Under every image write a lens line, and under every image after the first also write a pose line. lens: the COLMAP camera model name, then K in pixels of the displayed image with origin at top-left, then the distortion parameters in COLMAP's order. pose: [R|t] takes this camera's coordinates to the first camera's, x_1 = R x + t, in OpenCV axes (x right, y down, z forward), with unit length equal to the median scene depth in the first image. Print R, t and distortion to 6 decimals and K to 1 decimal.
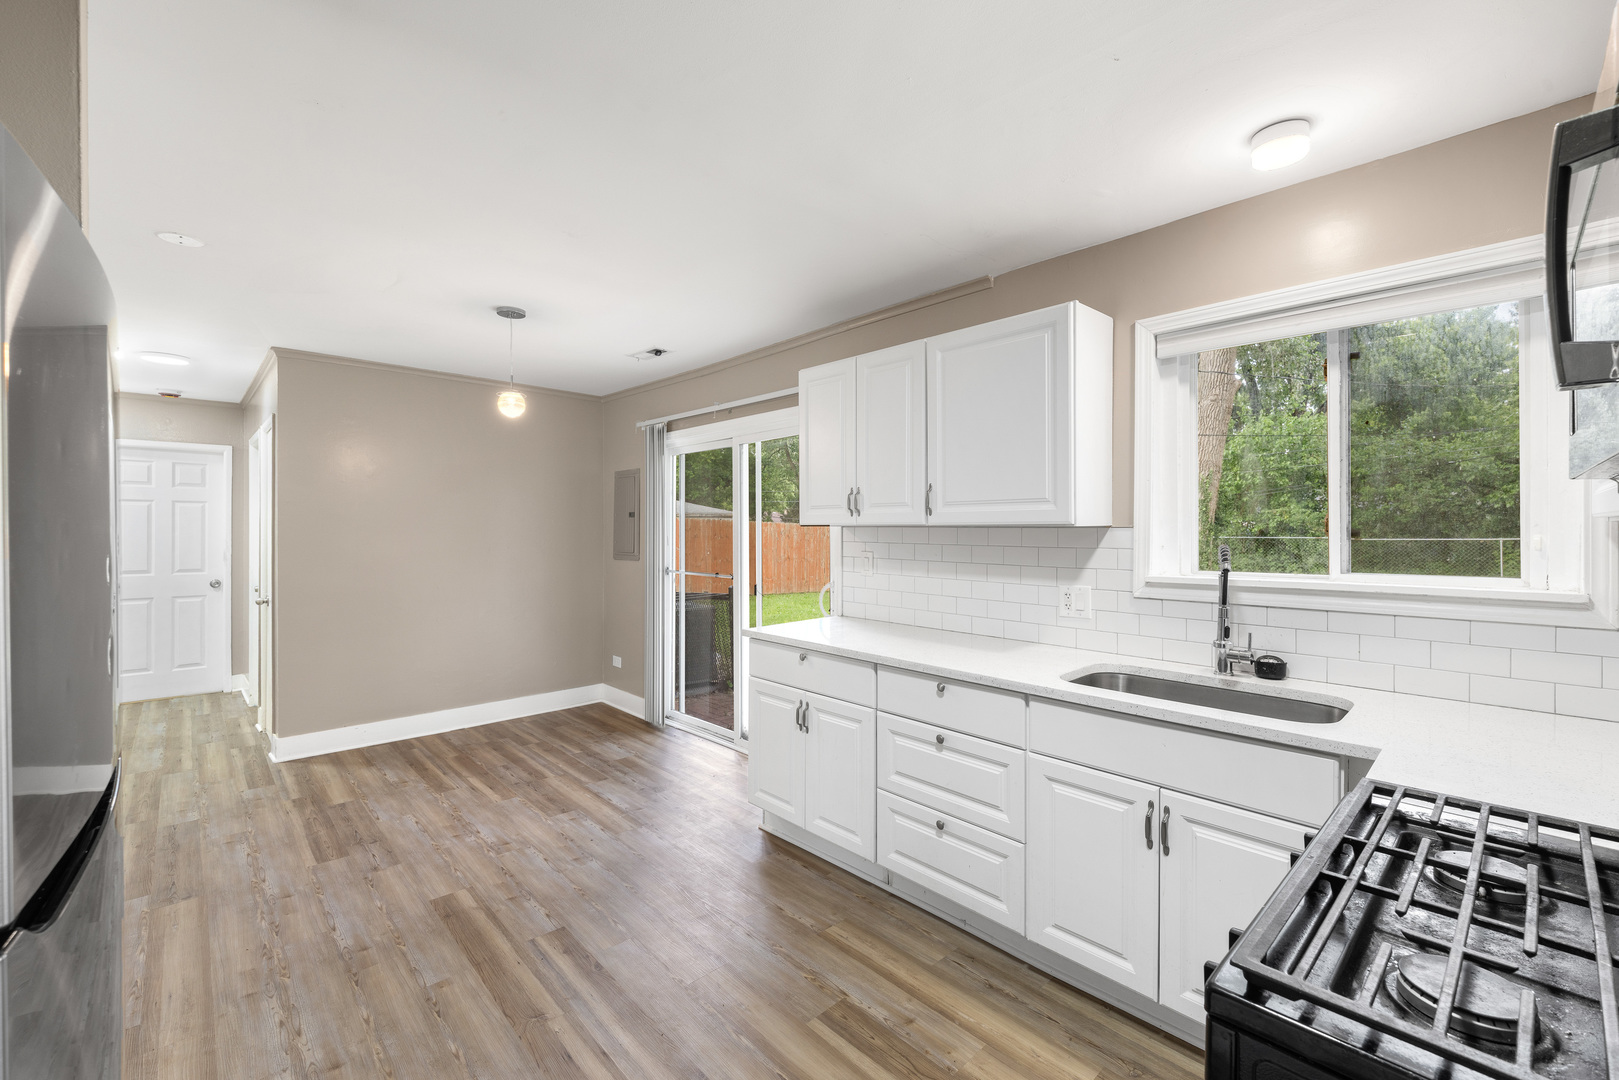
lens RADIAL K [[667.3, 0, 807.8], [0, 667.3, 531.2], [0, 0, 1]] dist [0.013618, -0.006216]
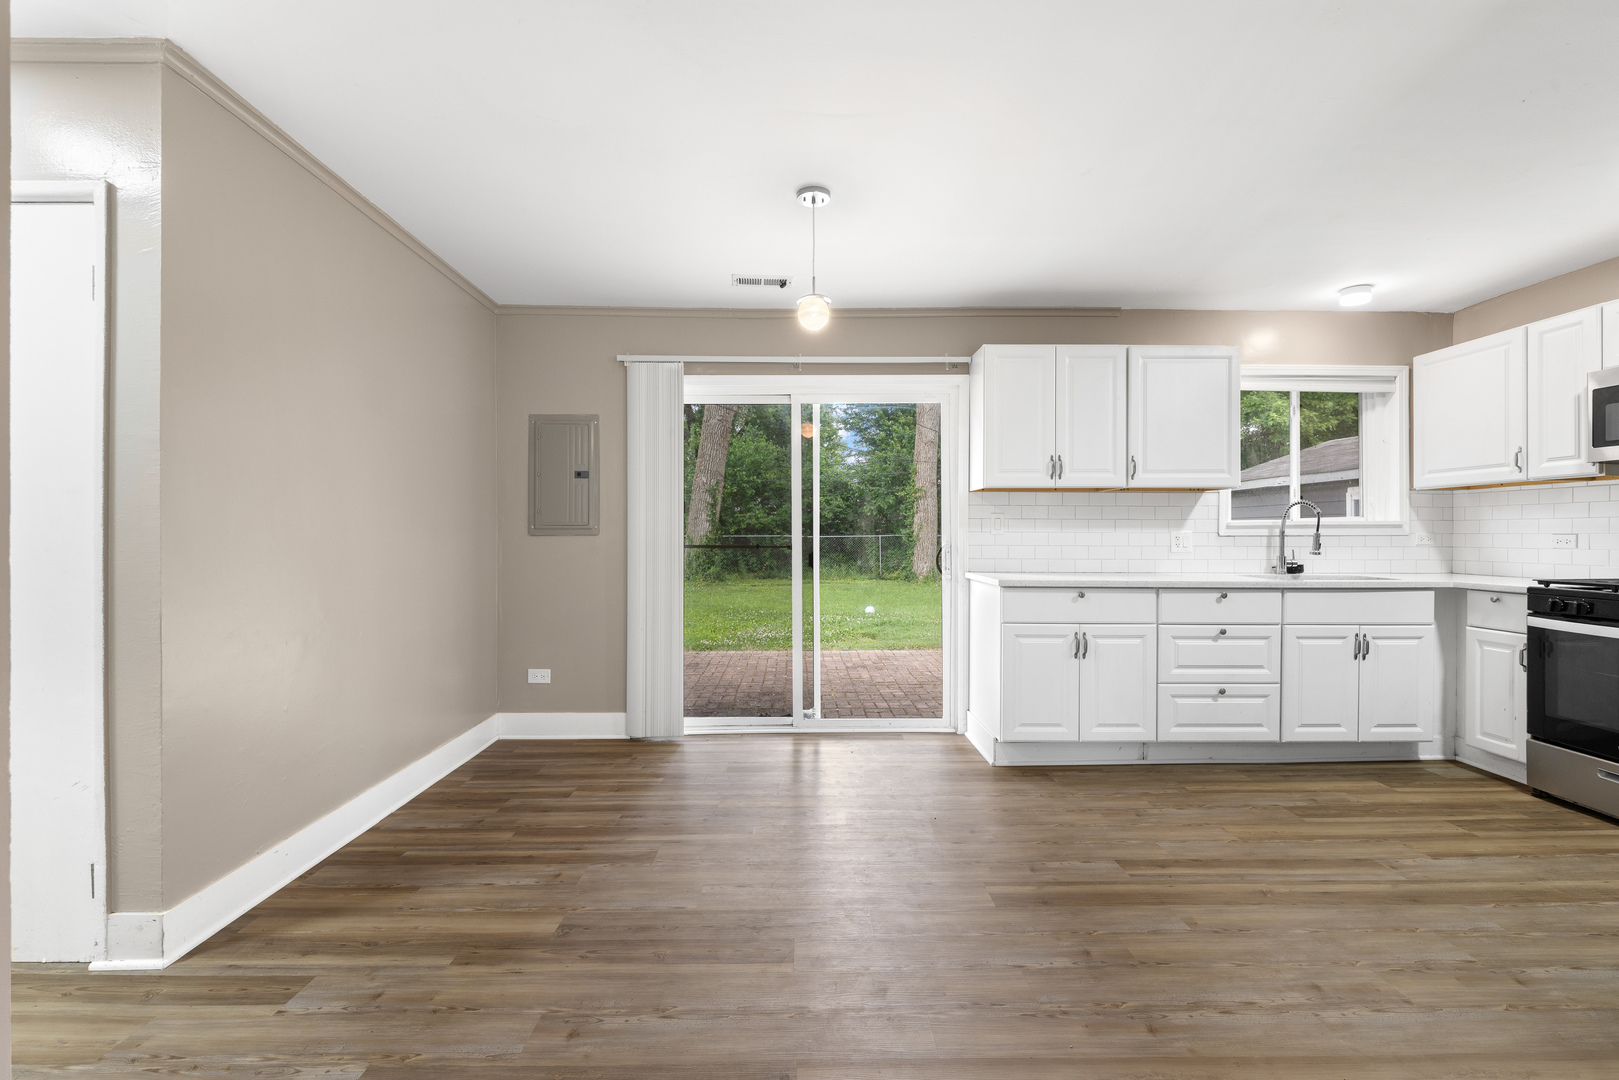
lens RADIAL K [[672.0, 0, 817.6], [0, 672.0, 532.7], [0, 0, 1]] dist [-0.000059, -0.000299]
pose [[0.678390, 0.000909, 0.734701, -1.244332], [0.003555, 0.999983, -0.004520, 0.087141], [-0.734693, 0.005678, 0.678376, 0.562343]]
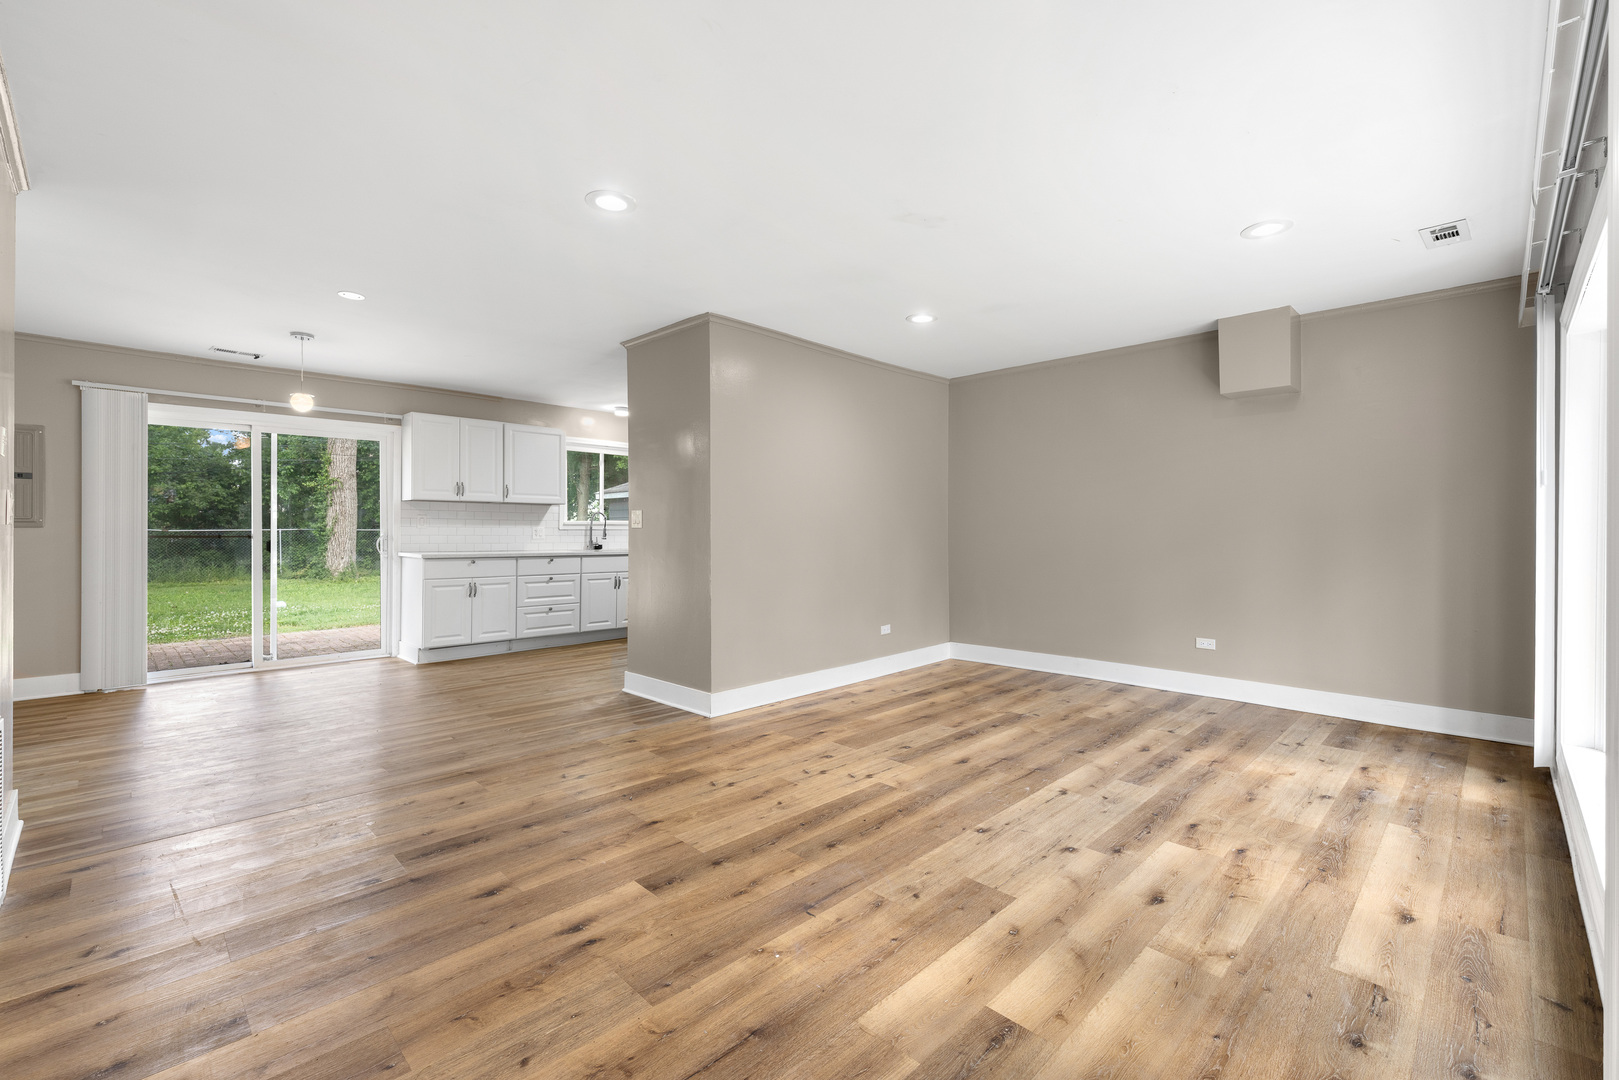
lens RADIAL K [[687.6, 0, 838.2], [0, 687.6, 532.9], [0, 0, 1]] dist [0.000561, -0.005482]
pose [[-0.051659, -0.004709, 0.998654, -2.373006], [0.000446, 0.999989, 0.004738, 0.090896], [-0.998665, 0.000691, -0.051657, -0.059959]]
